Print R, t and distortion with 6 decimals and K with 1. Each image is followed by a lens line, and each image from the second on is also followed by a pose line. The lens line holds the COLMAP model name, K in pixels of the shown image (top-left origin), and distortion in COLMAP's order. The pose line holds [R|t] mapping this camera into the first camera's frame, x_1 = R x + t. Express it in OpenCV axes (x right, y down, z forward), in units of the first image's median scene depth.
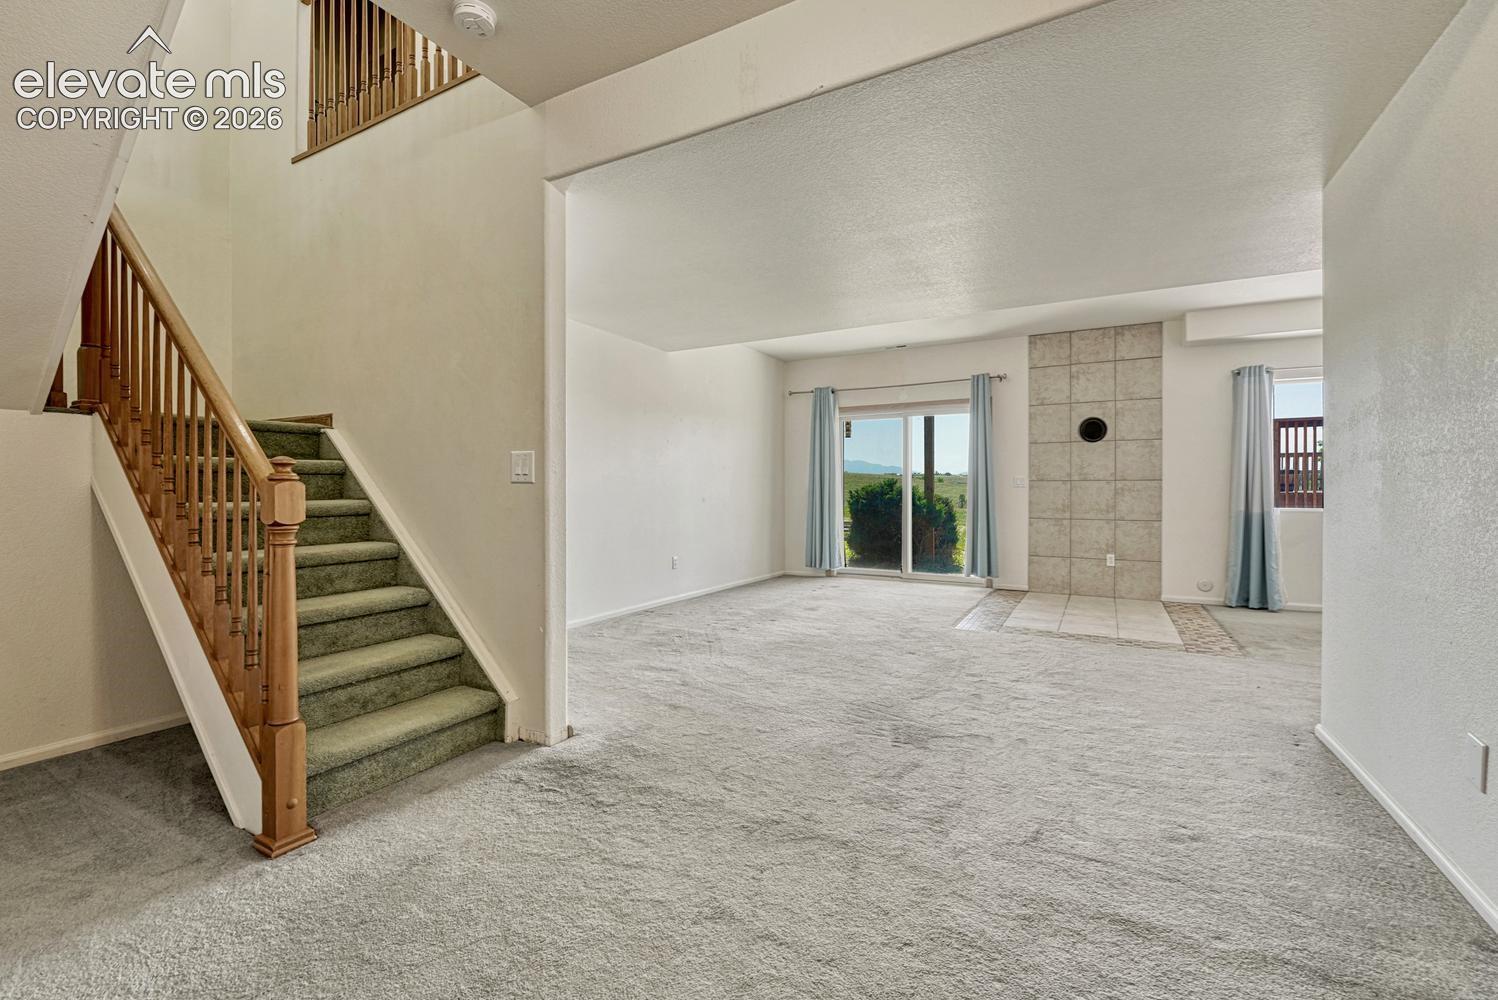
lens RADIAL K [[634.8, 0, 746.7], [0, 634.8, 494.5], [0, 0, 1]] dist [-0.014868, -0.000589]
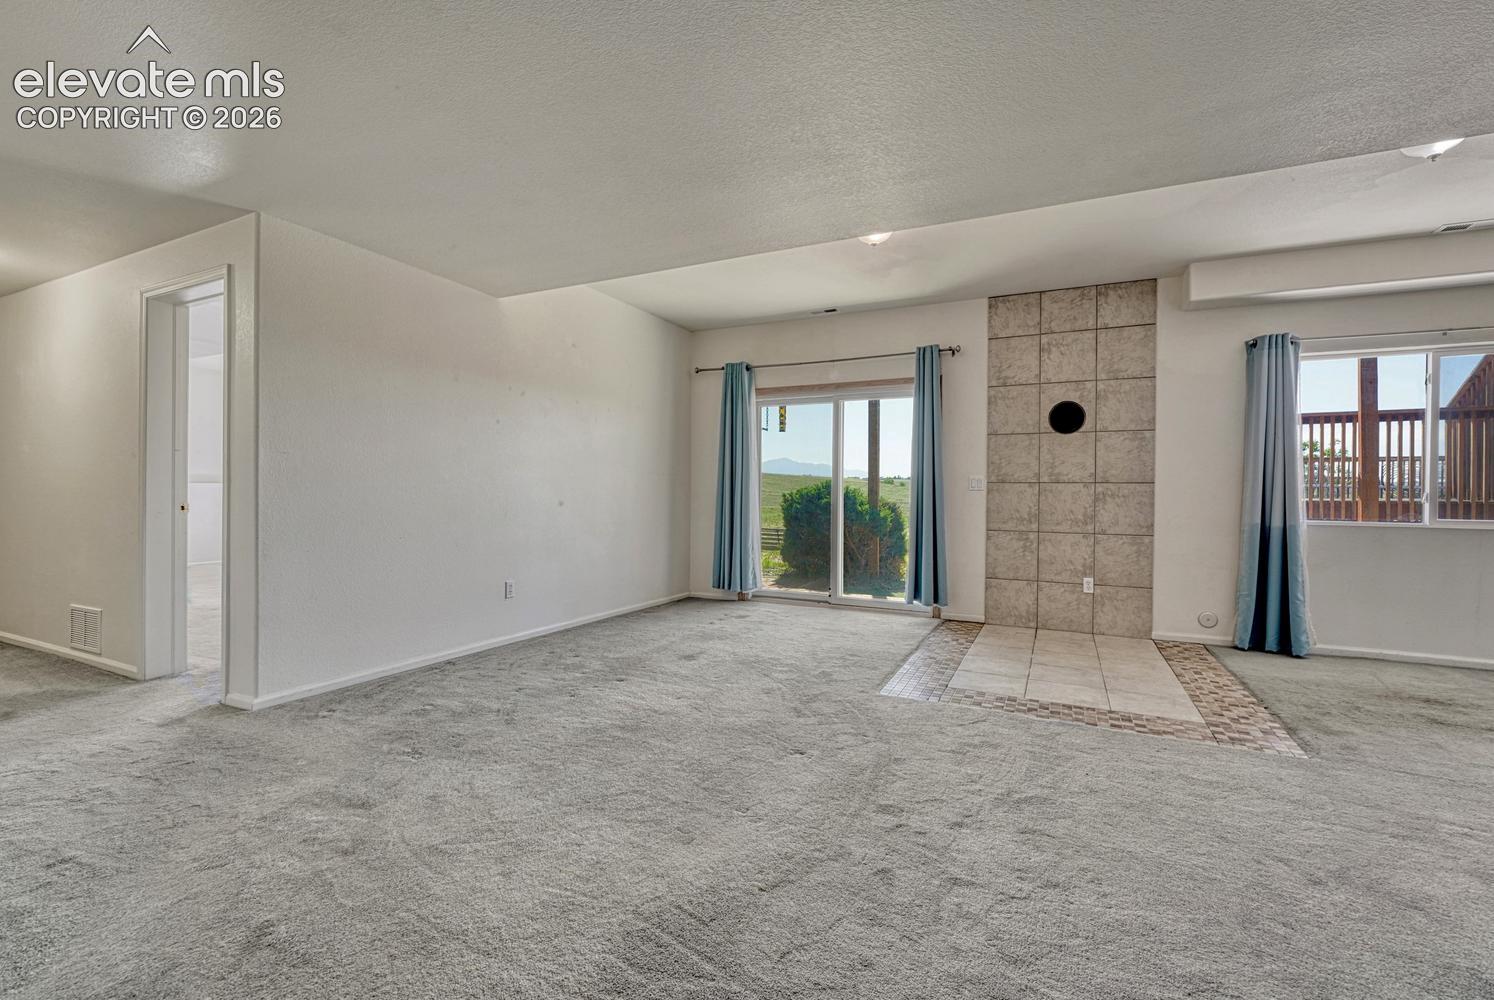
lens RADIAL K [[633.1, 0, 752.3], [0, 633.1, 498.0], [0, 0, 1]] dist [-0.014868, -0.000589]
pose [[0.998063, 0.008813, 0.061581, 0.116903], [-0.008942, 0.999958, 0.001807, -0.001535], [-0.061562, -0.002354, 0.998100, 0.256615]]
